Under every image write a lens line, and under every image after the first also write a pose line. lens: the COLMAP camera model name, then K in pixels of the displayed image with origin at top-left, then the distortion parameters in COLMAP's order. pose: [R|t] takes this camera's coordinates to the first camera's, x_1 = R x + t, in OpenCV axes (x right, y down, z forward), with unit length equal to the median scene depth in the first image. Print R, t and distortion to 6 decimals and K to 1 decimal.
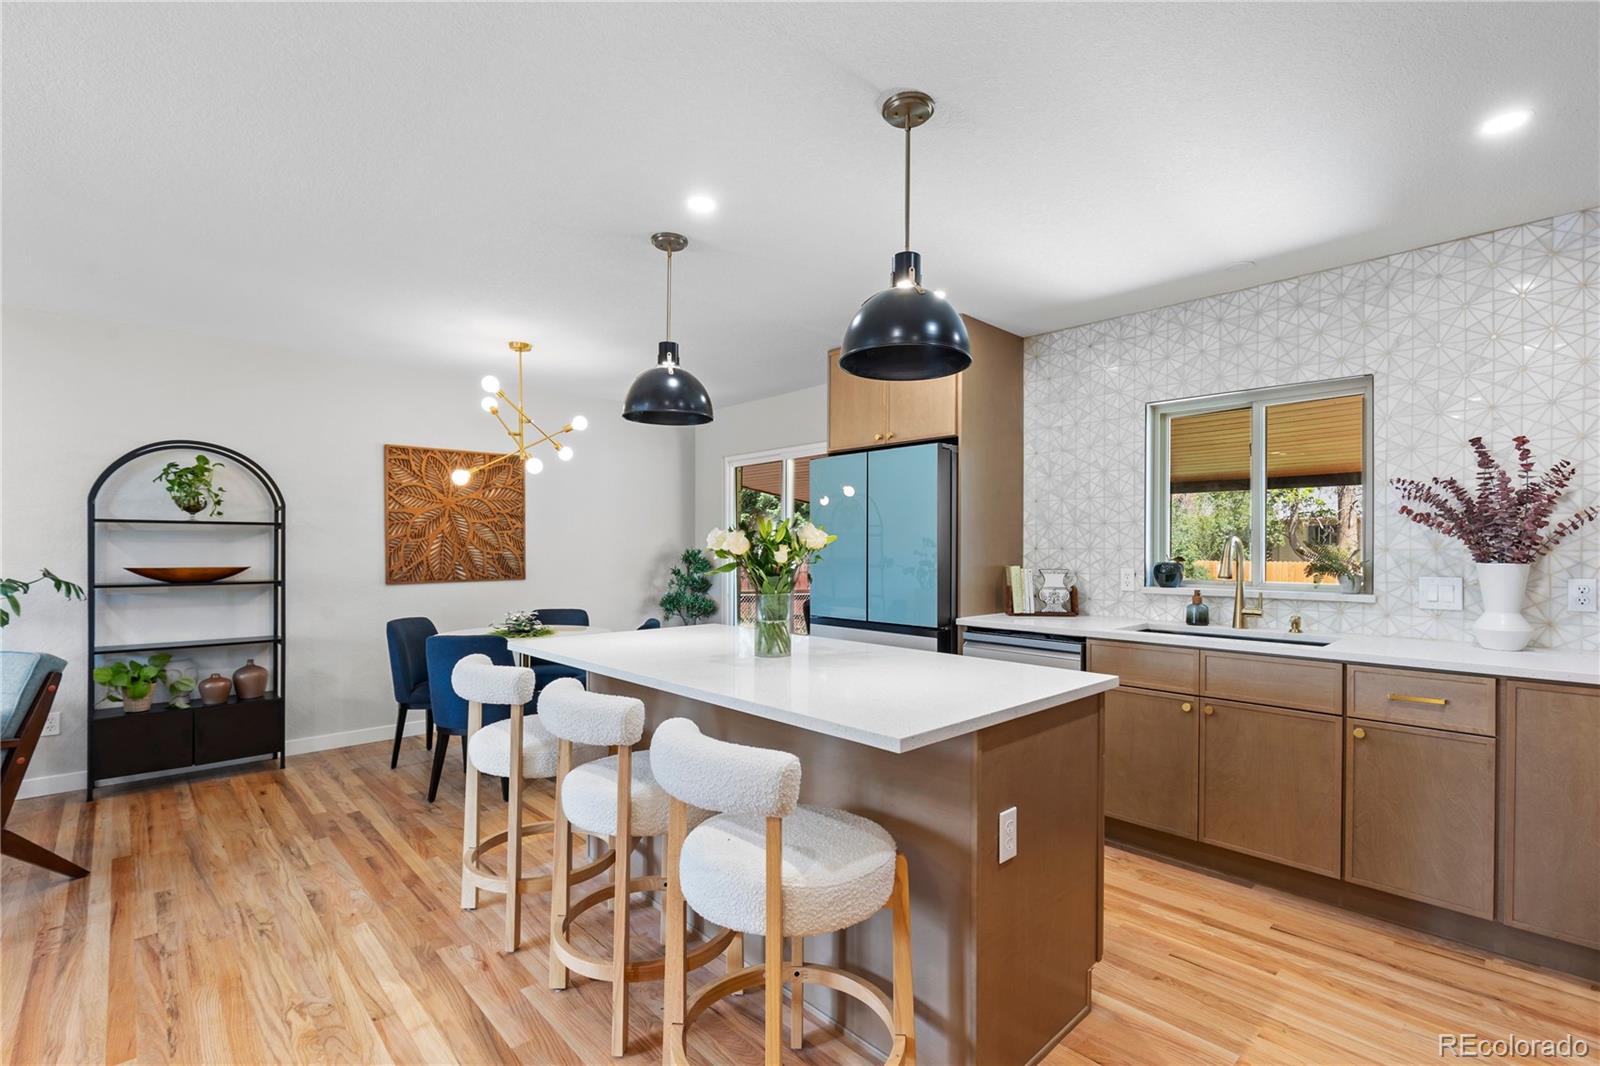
lens RADIAL K [[722.7, 0, 799.8], [0, 722.7, 549.6], [0, 0, 1]] dist [0.004753, -0.002718]
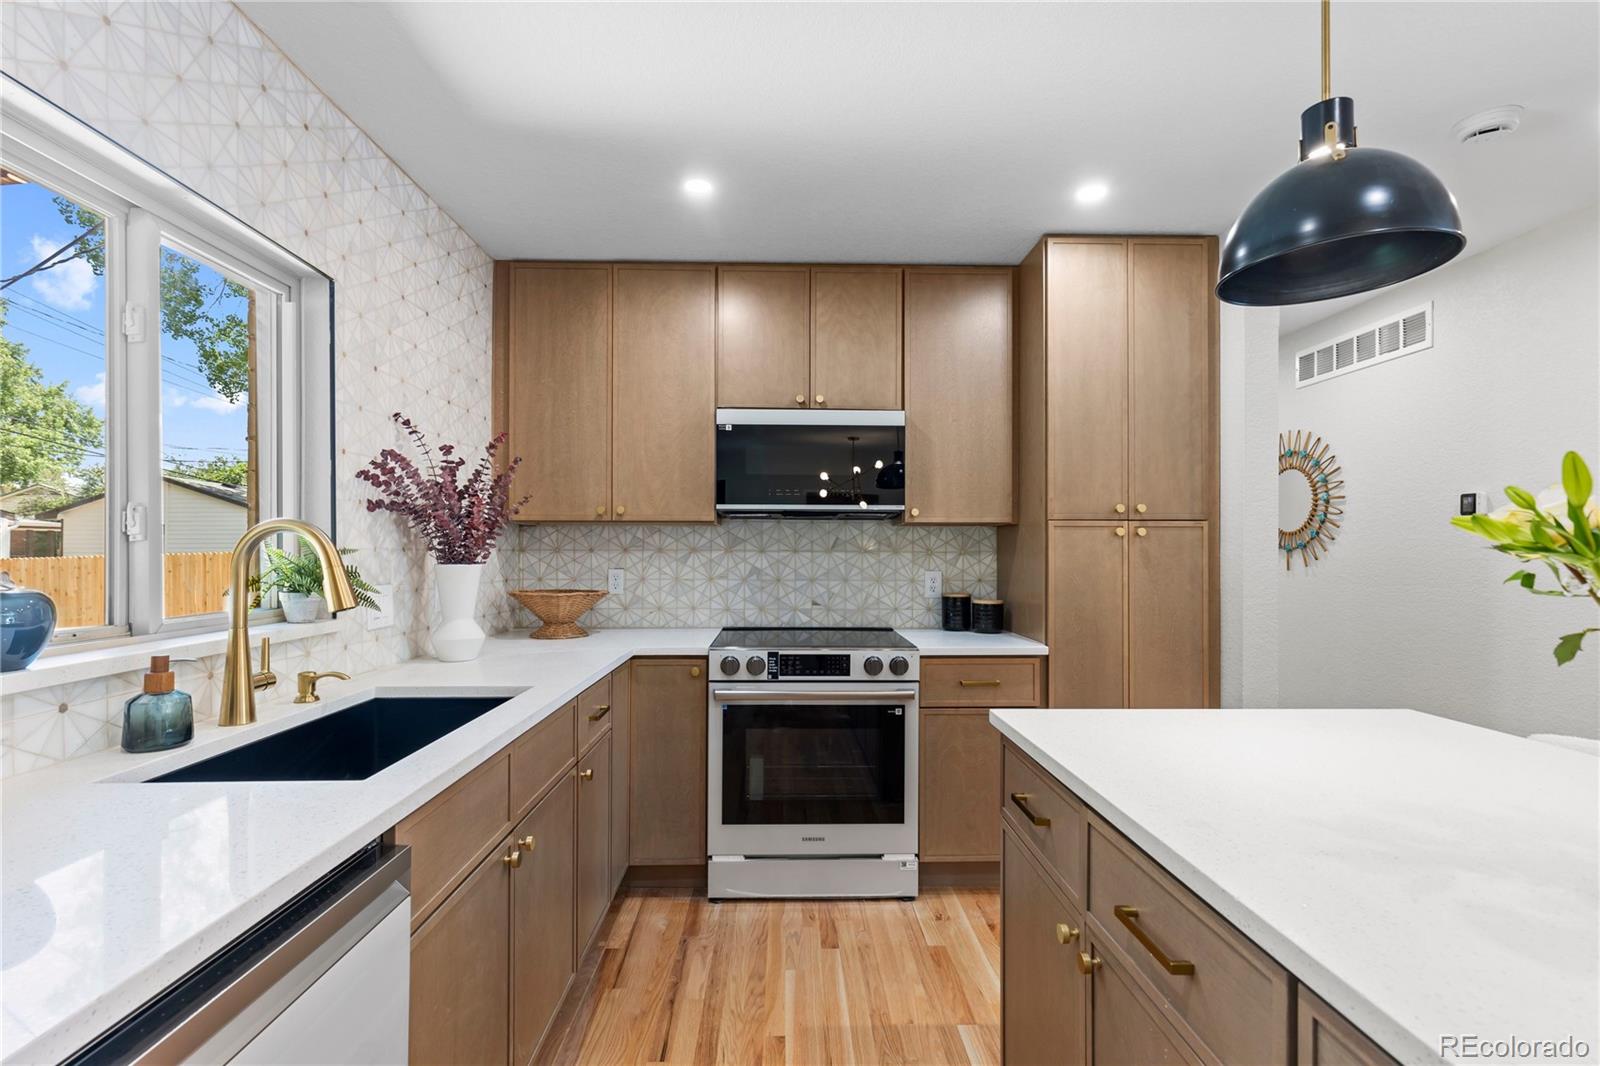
lens RADIAL K [[722.7, 0, 805.1], [0, 722.7, 547.8], [0, 0, 1]] dist [0.004753, -0.002718]
pose [[-0.746157, -0.003092, 0.665763, 0.033723], [-0.002581, 0.999995, 0.001751, -0.002612], [-0.665765, -0.000412, -0.746161, 0.973338]]
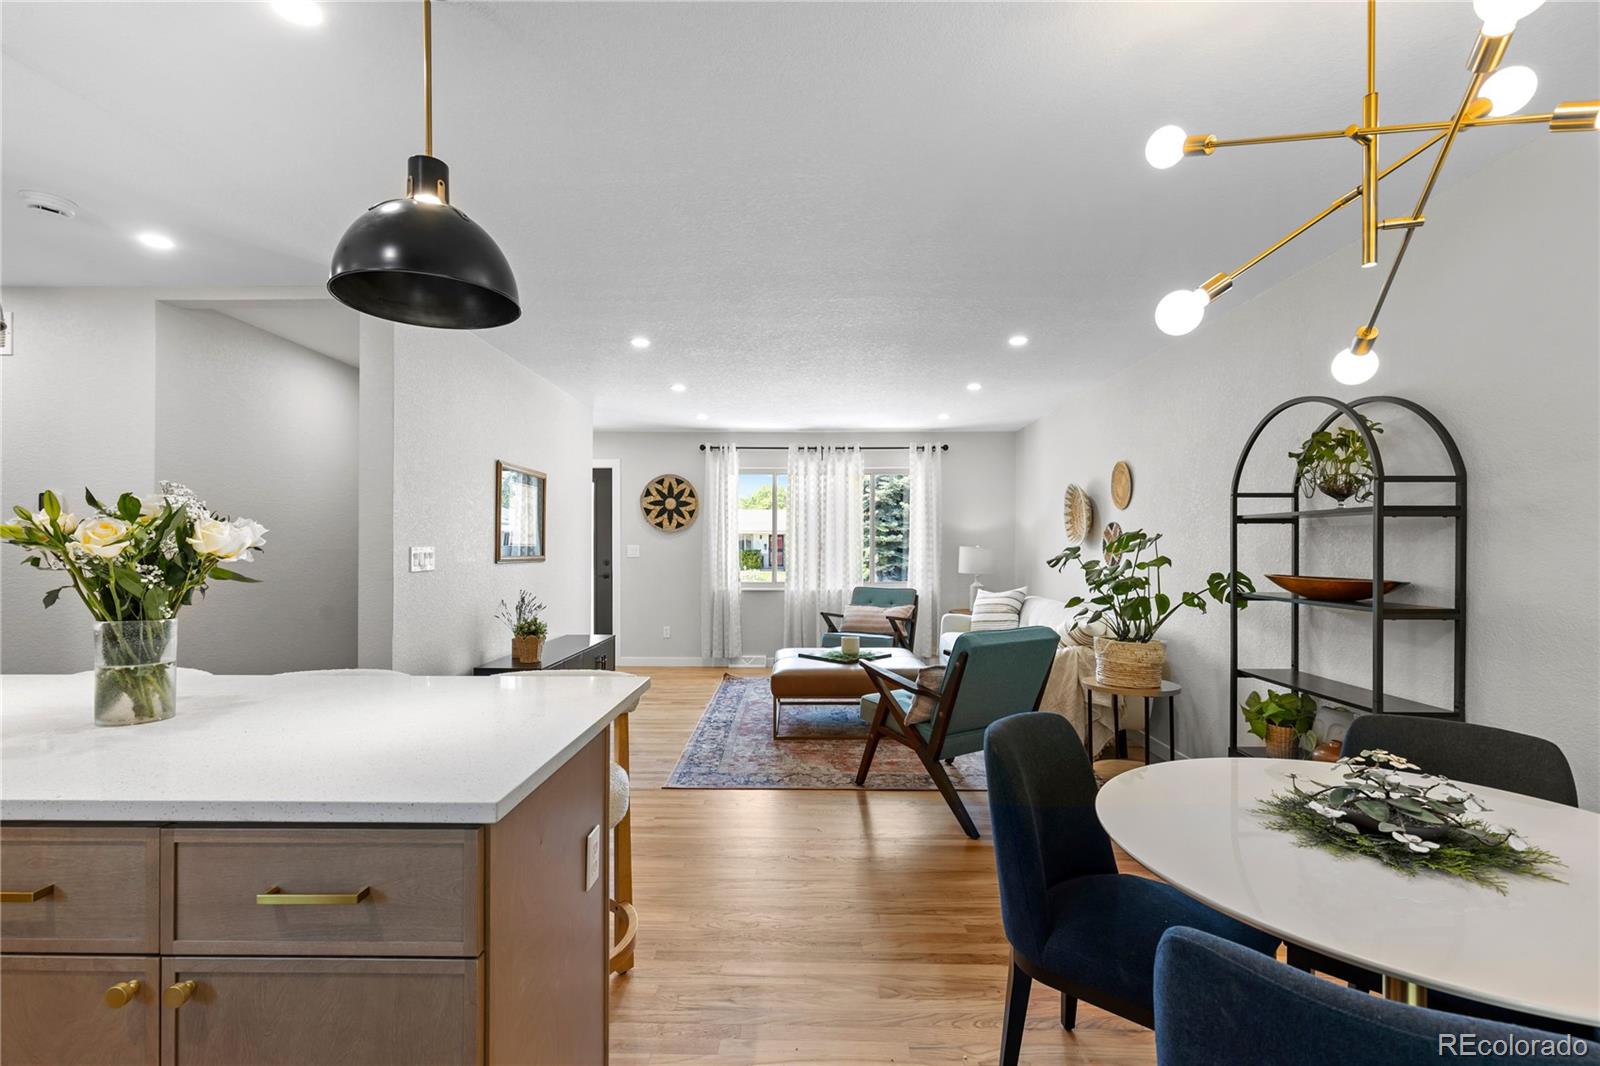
lens RADIAL K [[722.7, 0, 799.4], [0, 722.7, 546.5], [0, 0, 1]] dist [0.004753, -0.002718]
pose [[-0.697038, -0.002667, -0.717029, 0.008187], [-0.007255, 0.999968, 0.003334, -0.005075], [0.716997, 0.007526, -0.697035, 1.214353]]
